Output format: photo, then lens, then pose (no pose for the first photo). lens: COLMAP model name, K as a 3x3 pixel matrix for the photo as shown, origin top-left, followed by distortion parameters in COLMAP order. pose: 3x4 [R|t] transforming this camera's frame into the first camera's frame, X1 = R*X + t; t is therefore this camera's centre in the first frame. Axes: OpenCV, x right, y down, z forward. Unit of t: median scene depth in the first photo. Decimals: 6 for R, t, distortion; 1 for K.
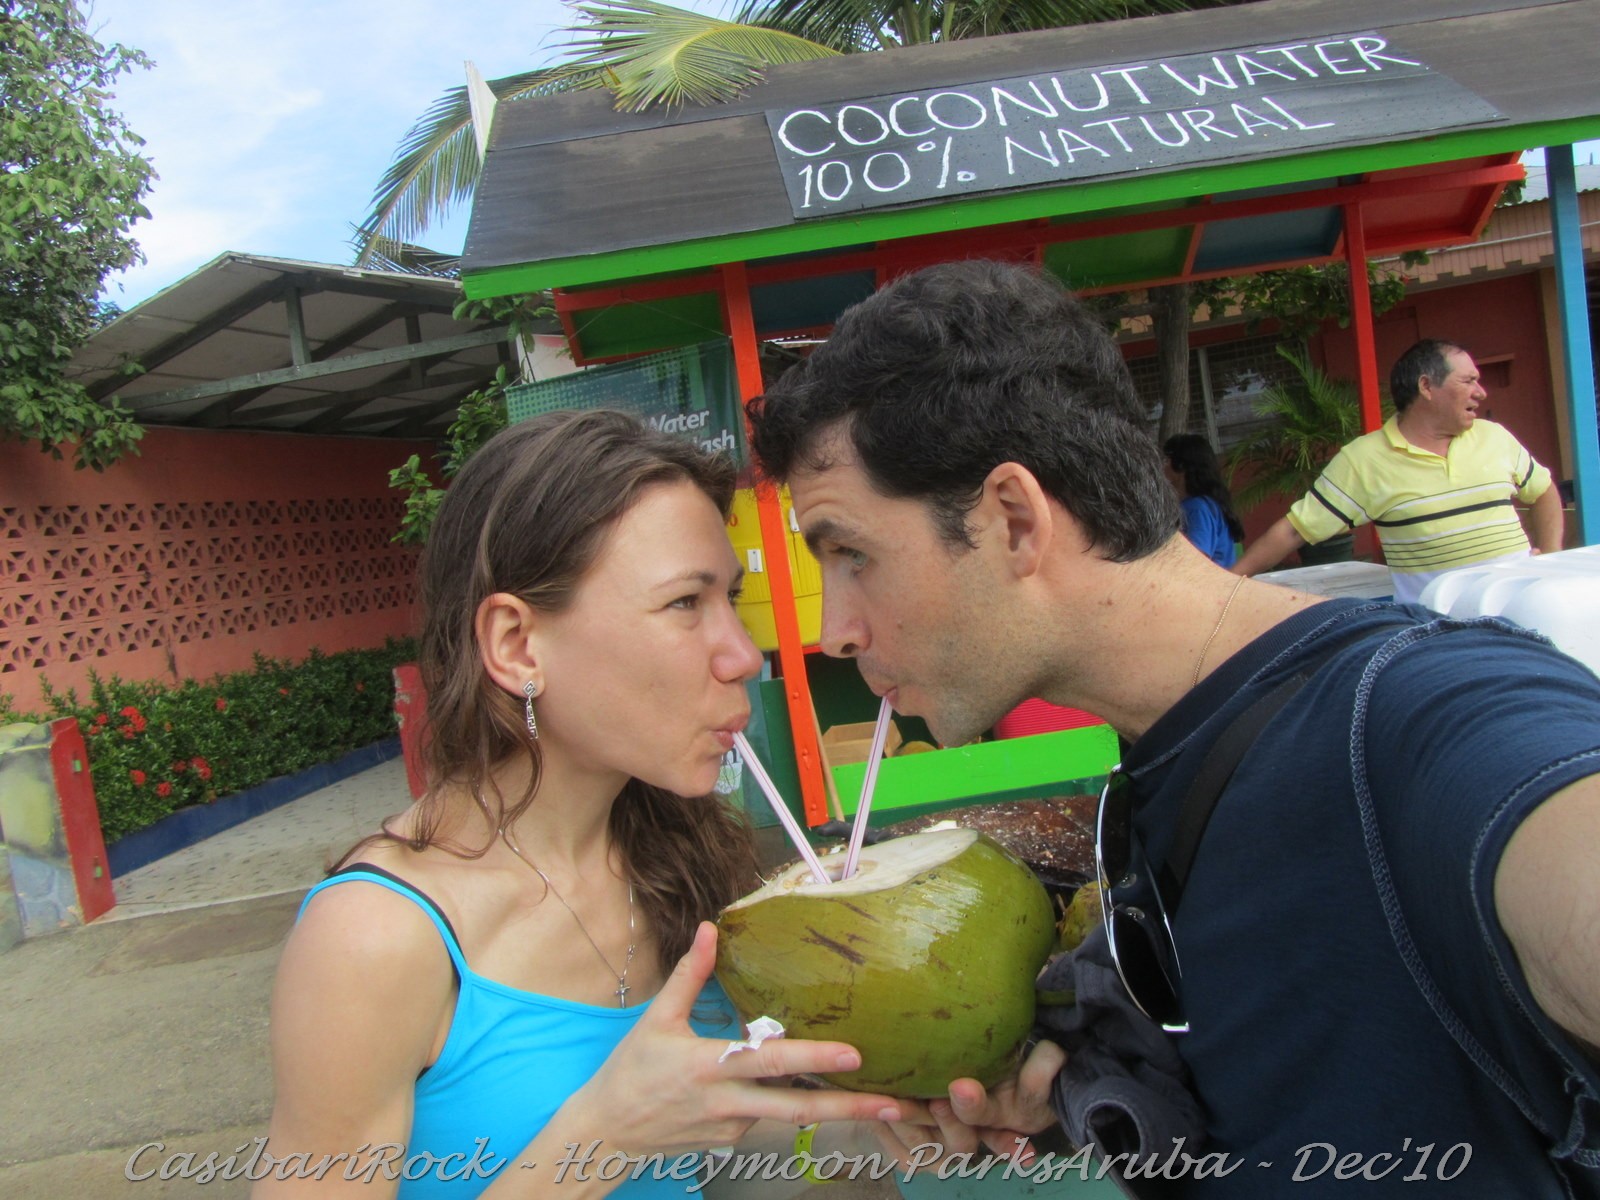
lens RADIAL K [[1336.5, 0, 800.0], [0, 1336.5, 600.0], [0, 0, 1]] dist [-0.033200, 0.002201]
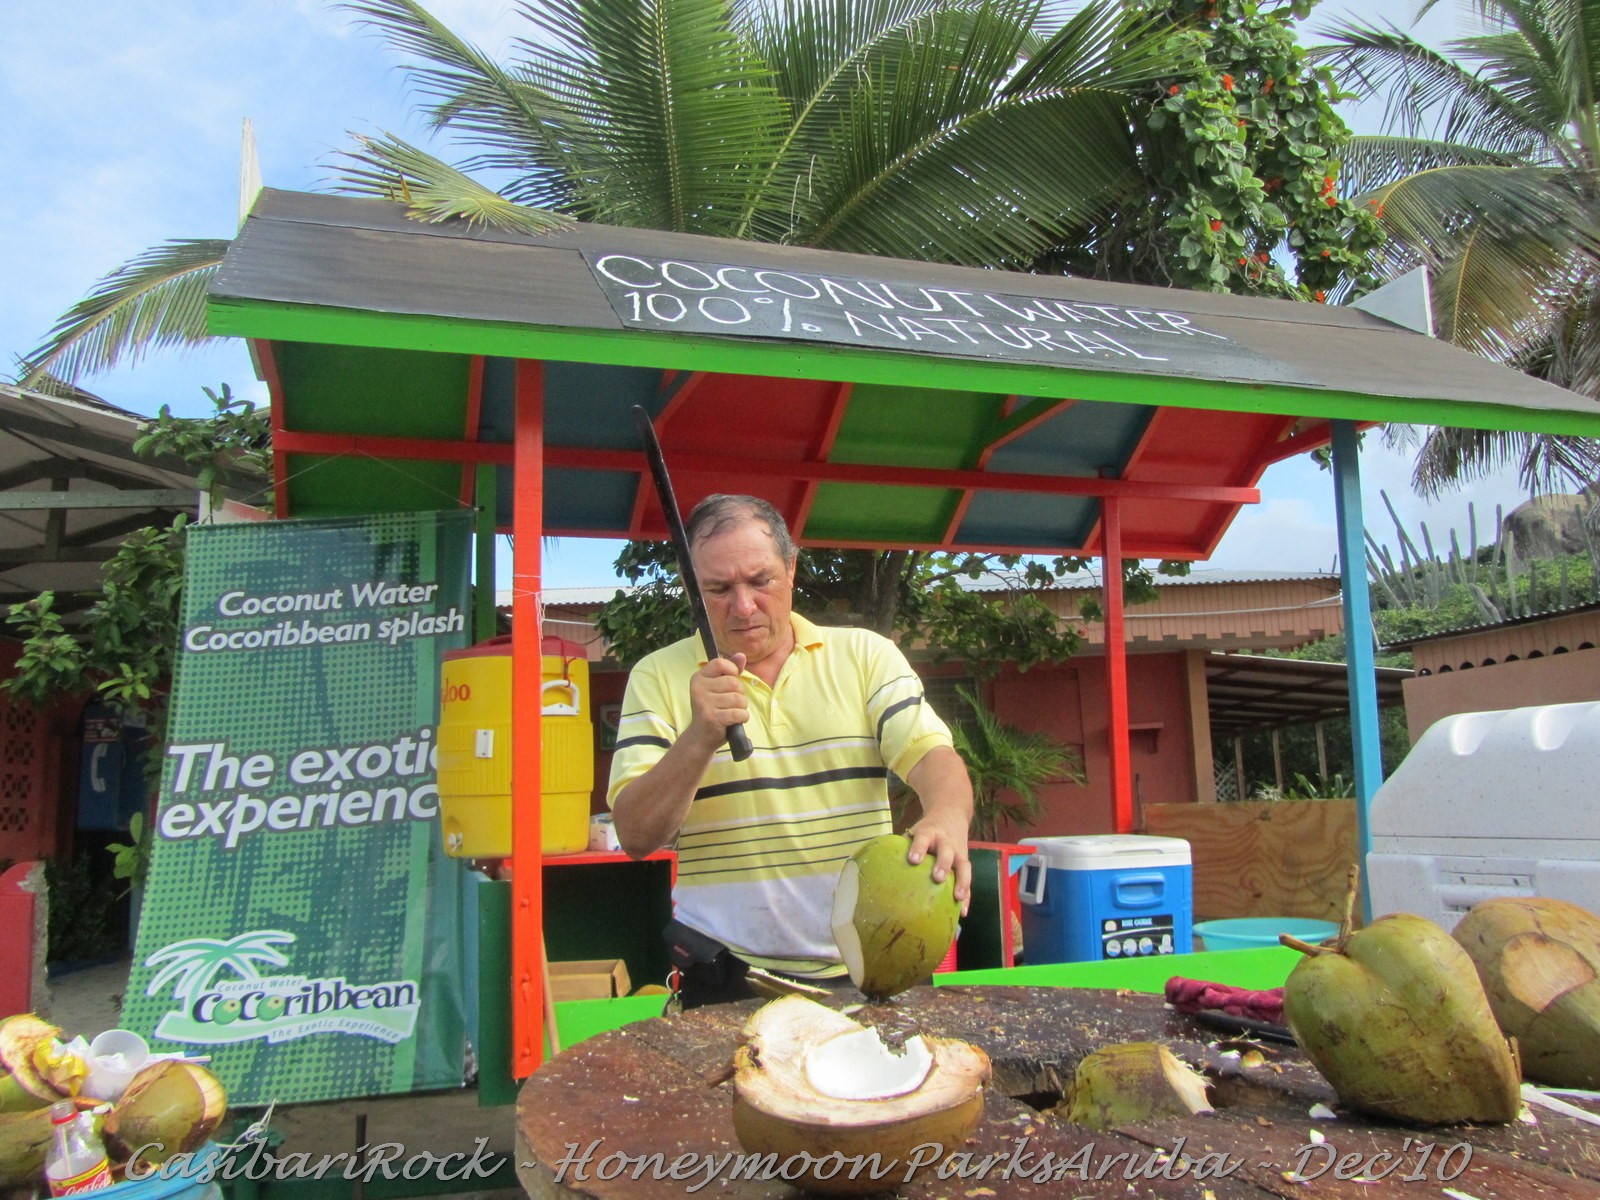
lens RADIAL K [[1336.5, 0, 800.0], [0, 1336.5, 600.0], [0, 0, 1]] dist [-0.033200, 0.002201]
pose [[0.955141, 0.160001, 0.249211, -0.058031], [-0.091334, 0.959622, -0.266052, 0.075038], [-0.281717, 0.231355, 0.931188, 0.137177]]
